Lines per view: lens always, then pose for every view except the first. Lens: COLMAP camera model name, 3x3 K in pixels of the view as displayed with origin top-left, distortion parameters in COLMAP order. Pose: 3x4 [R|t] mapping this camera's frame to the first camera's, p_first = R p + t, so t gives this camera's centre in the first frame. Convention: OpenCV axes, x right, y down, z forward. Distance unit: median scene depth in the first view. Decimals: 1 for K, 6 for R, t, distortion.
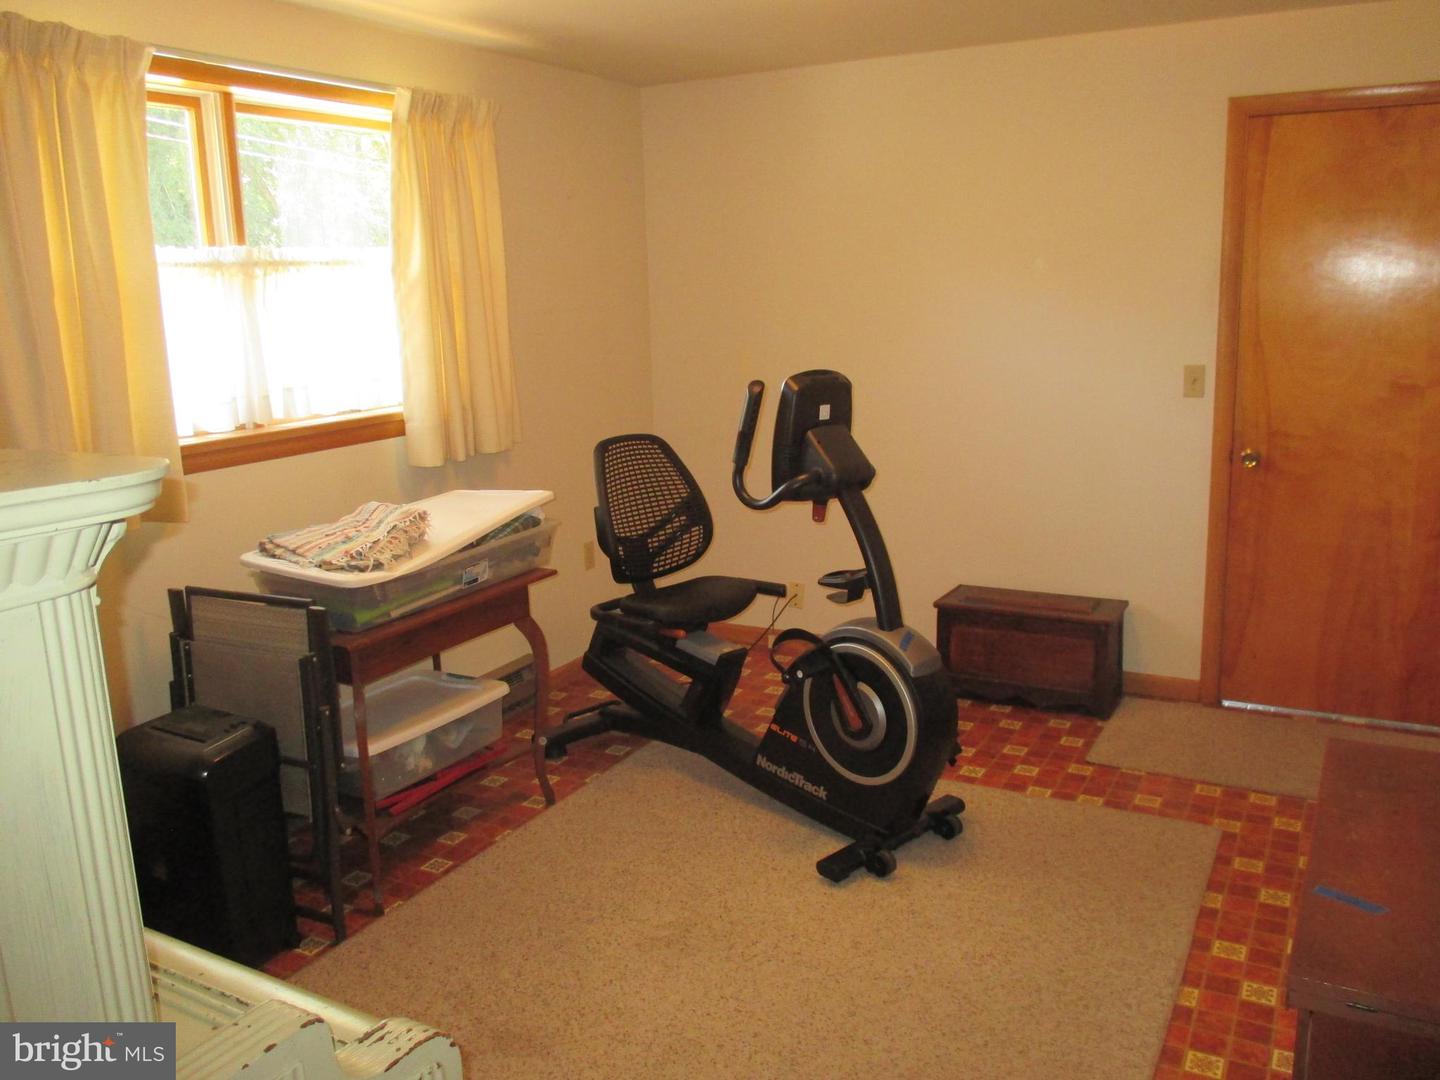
lens RADIAL K [[1204.7, 0, 729.9], [0, 1204.7, 521.7], [0, 0, 1]] dist [-0.017460, -0.006407]
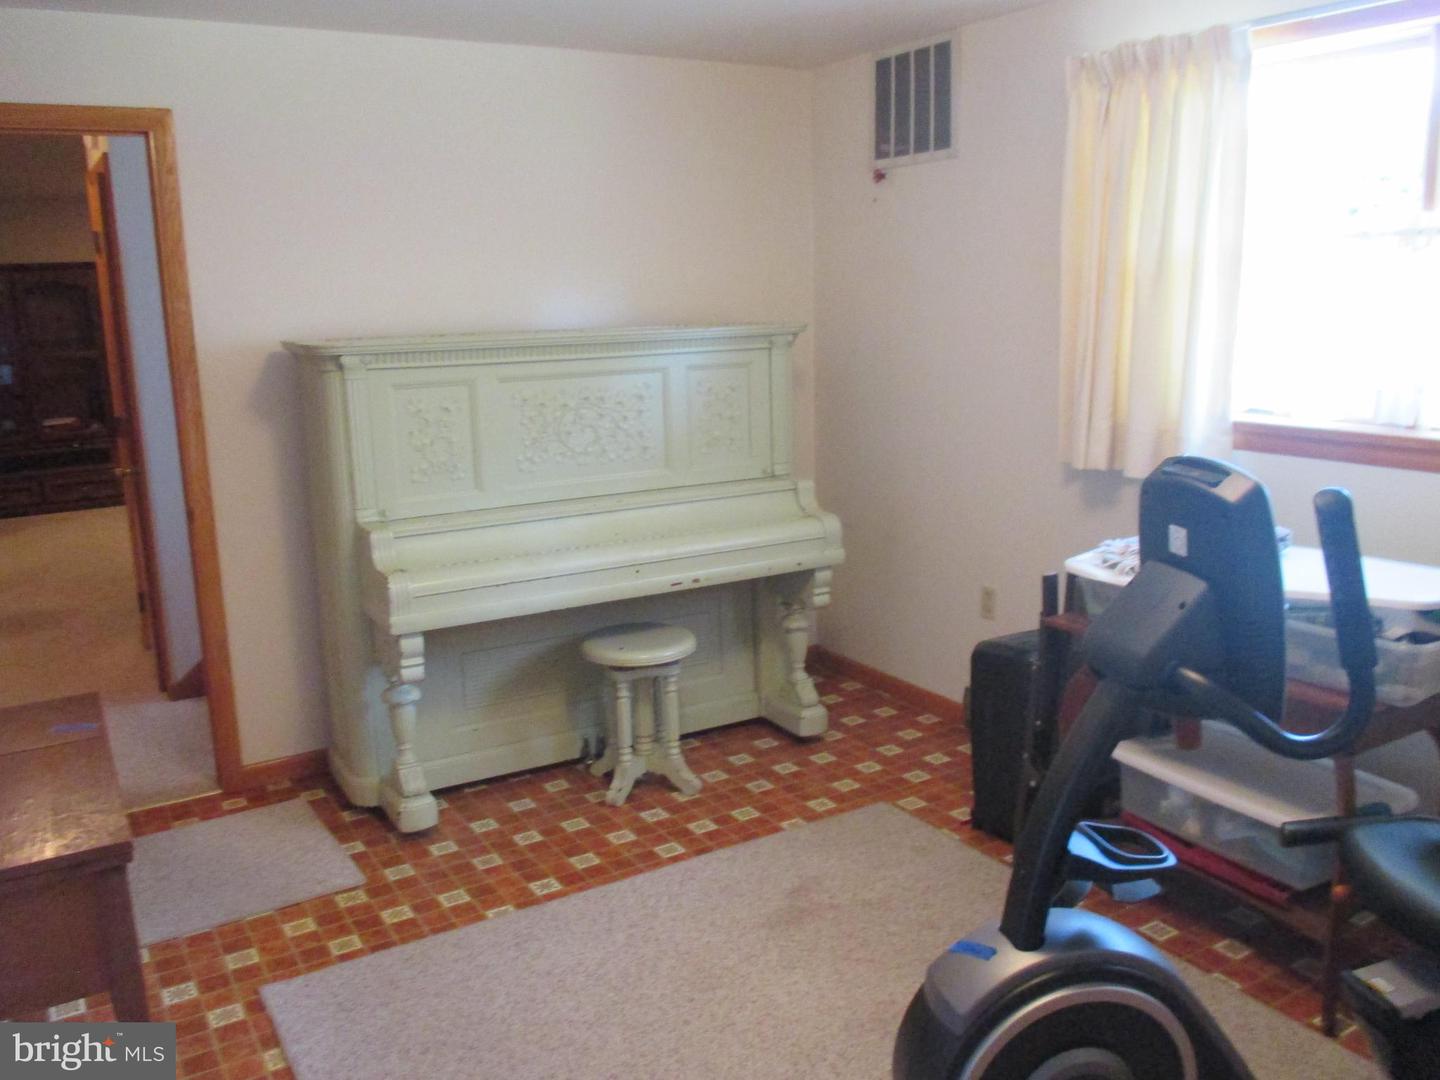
lens RADIAL K [[1122.9, 0, 721.6], [0, 1122.9, 583.6], [0, 0, 1]] dist [-0.058261, -0.001701]
pose [[-0.489858, 0.255763, -0.833441, 0.856428], [-0.136824, 0.921596, 0.363235, -0.327636], [0.860998, 0.291968, -0.416457, 1.587069]]
